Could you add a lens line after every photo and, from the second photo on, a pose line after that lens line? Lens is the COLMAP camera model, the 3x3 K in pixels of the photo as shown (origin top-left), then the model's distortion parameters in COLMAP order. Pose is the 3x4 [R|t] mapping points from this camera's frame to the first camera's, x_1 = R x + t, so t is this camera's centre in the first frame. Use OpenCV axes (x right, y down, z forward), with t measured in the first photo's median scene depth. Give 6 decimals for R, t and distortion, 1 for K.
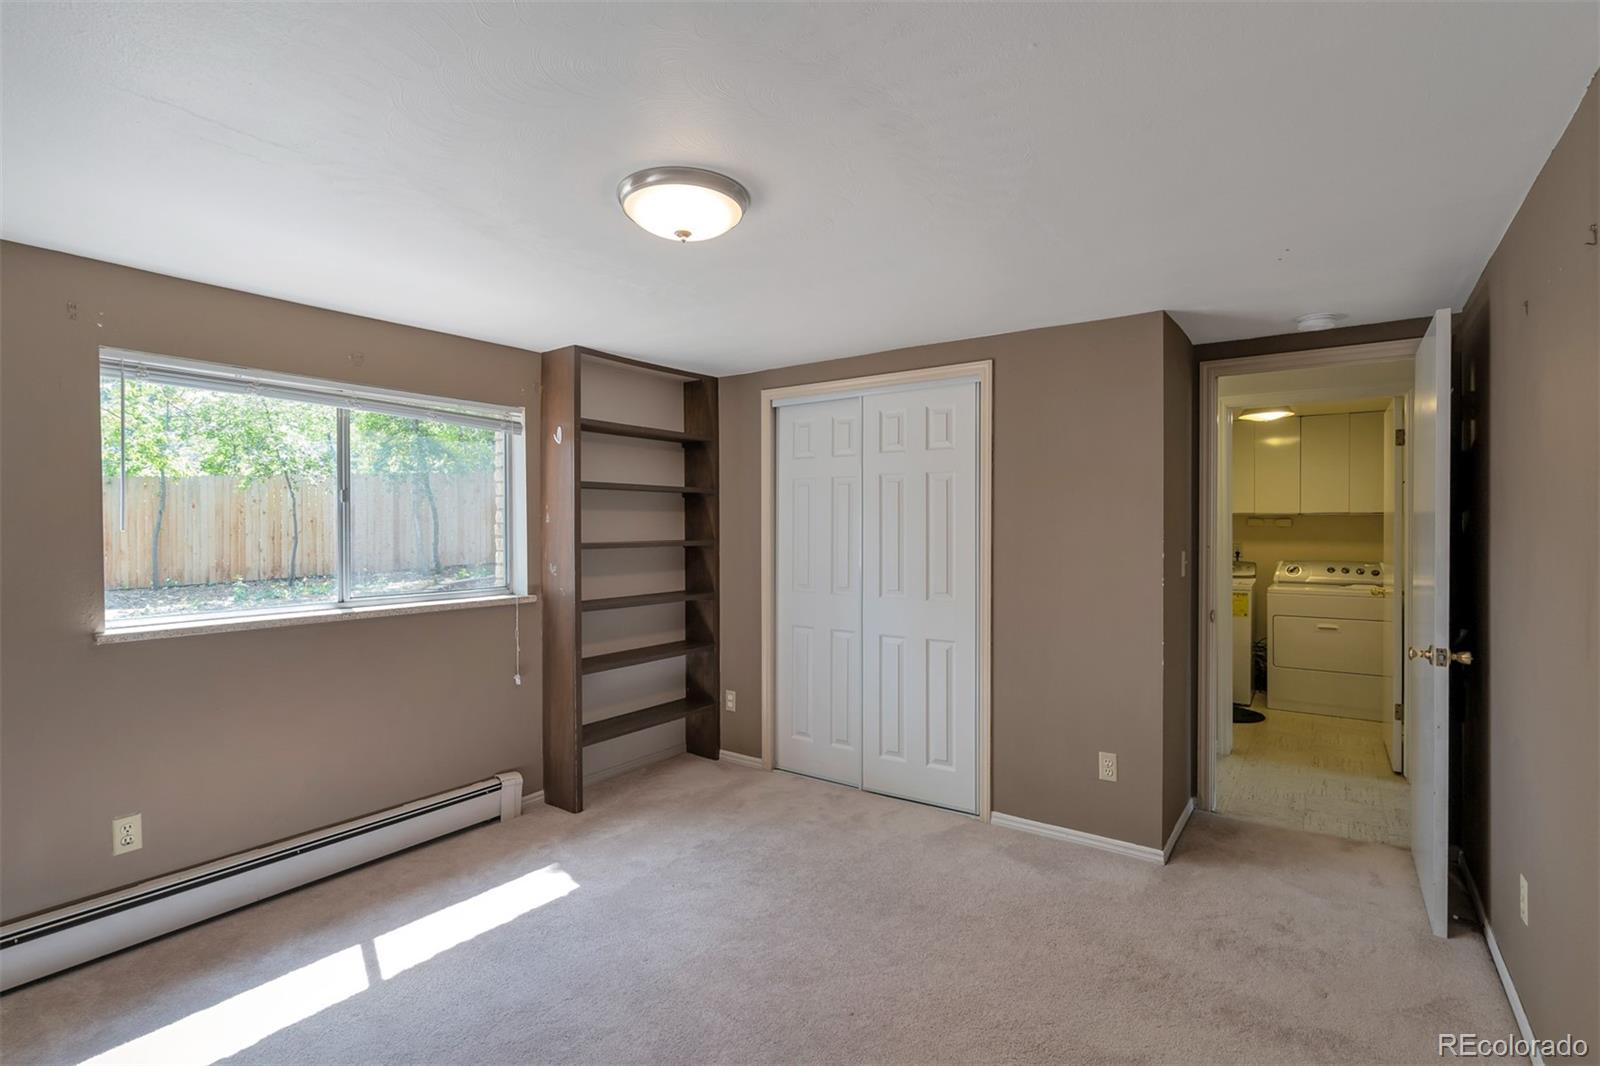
lens RADIAL K [[747.4, 0, 802.4], [0, 747.4, 529.8], [0, 0, 1]] dist [-0.003866, 0.000172]
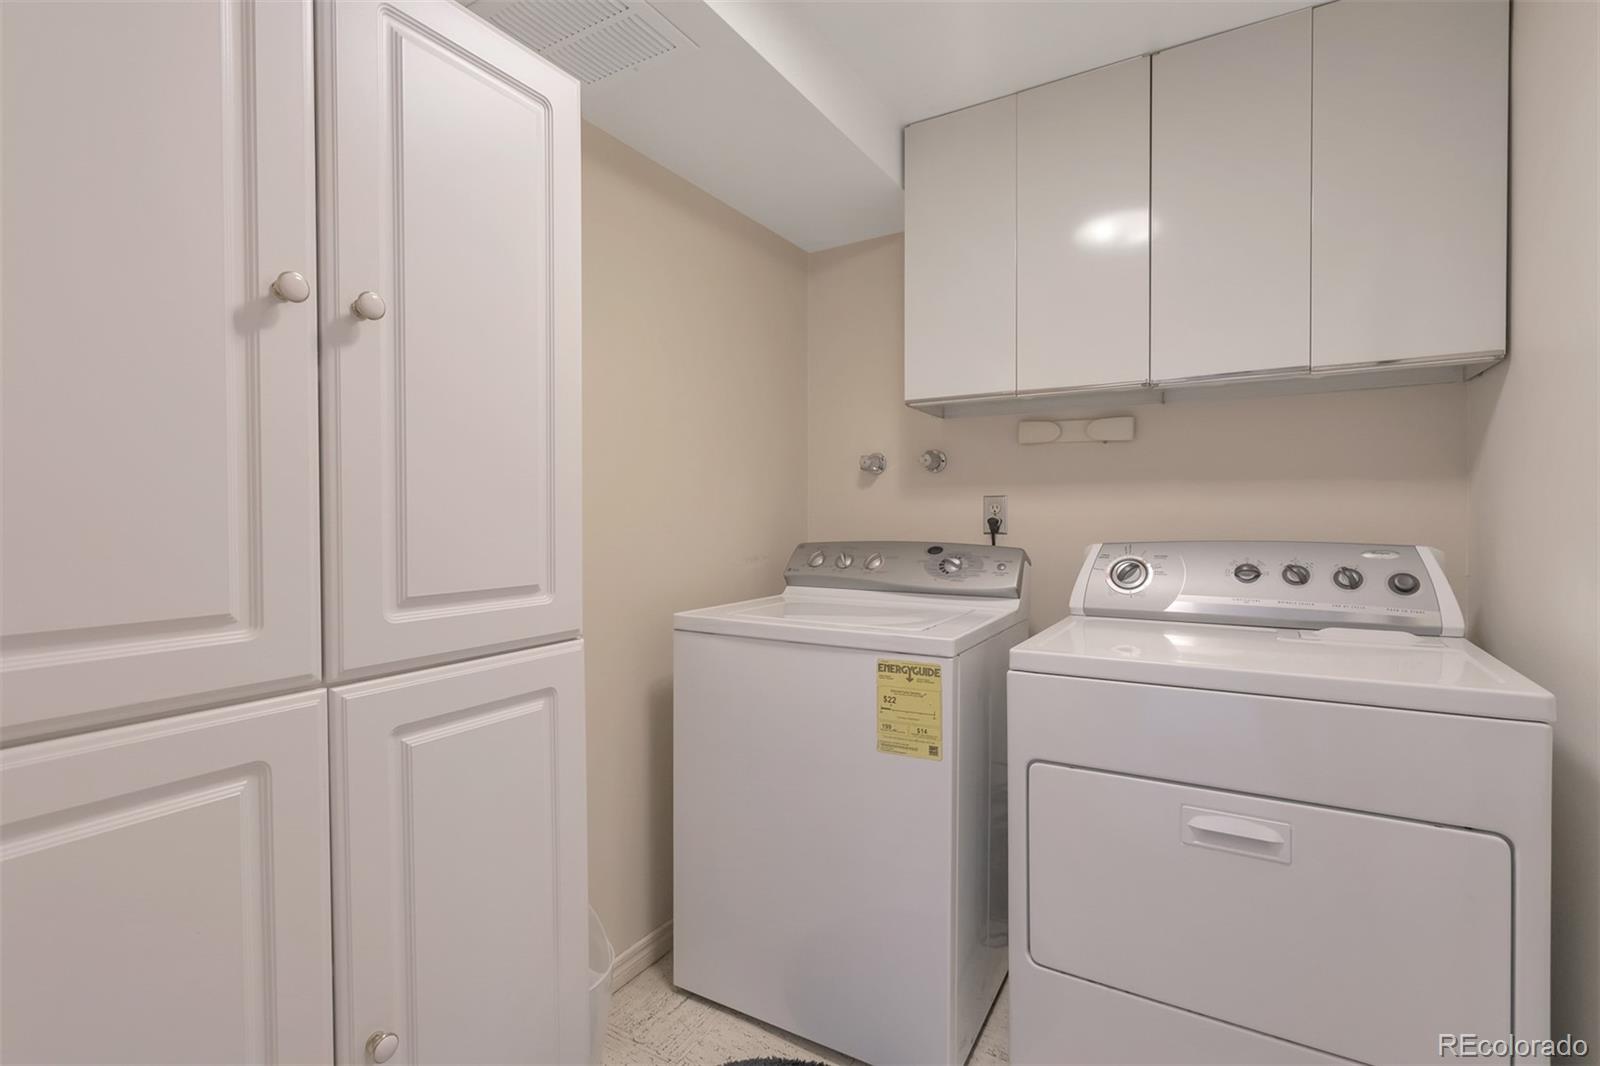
lens RADIAL K [[747.4, 0, 796.7], [0, 747.4, 532.6], [0, 0, 1]] dist [-0.003866, 0.000172]
pose [[0.996440, 0.000671, 0.084303, 0.509440], [-0.001735, 0.999920, 0.012549, 0.034944], [-0.084287, -0.012651, 0.996361, 0.725852]]
